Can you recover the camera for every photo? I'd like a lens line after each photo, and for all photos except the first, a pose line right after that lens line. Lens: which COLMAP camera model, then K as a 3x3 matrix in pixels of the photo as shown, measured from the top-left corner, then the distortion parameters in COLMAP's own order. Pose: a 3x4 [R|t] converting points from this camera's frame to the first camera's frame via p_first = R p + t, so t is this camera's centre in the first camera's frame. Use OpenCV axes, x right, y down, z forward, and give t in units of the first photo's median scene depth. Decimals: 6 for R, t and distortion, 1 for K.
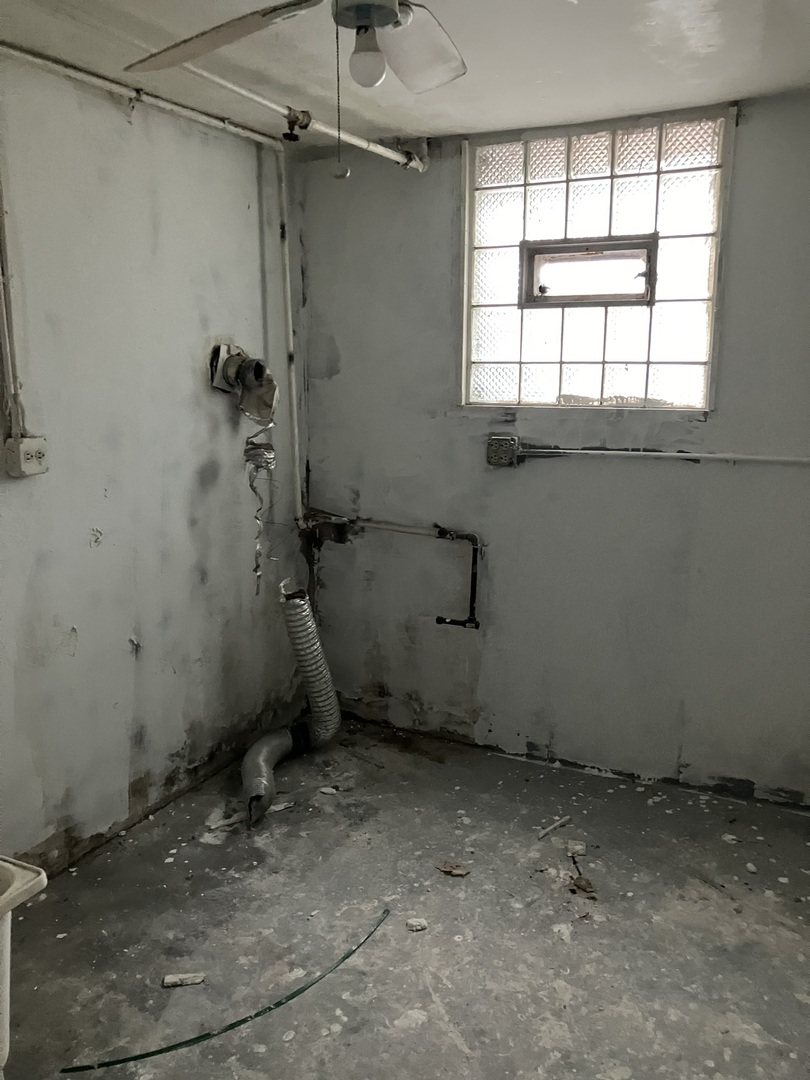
lens RADIAL K [[873.0, 0, 404.2], [0, 873.0, 551.5], [0, 0, 1]] dist [0.051215, -0.074598]
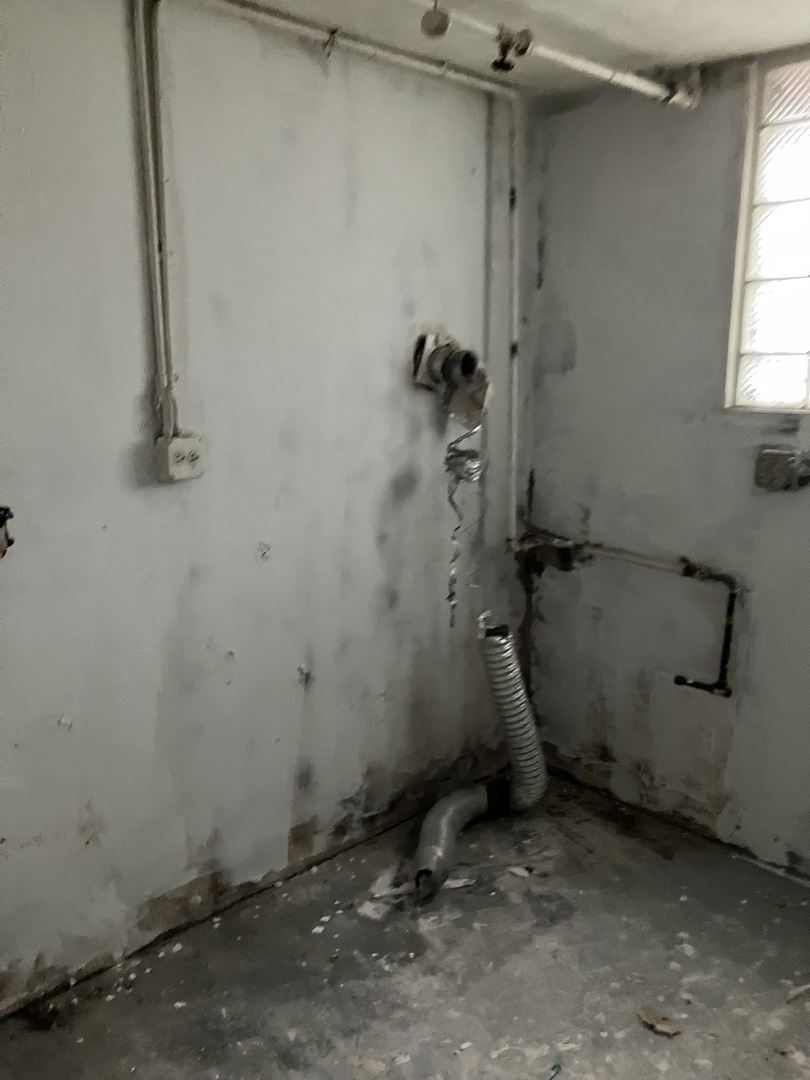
lens RADIAL K [[873.0, 0, 404.2], [0, 873.0, 551.5], [0, 0, 1]] dist [0.051215, -0.074598]
pose [[0.945713, 0.068230, -0.317761, 0.054784], [-0.069088, 0.997574, 0.008582, -0.028944], [0.317576, 0.013837, 0.948132, 0.181973]]
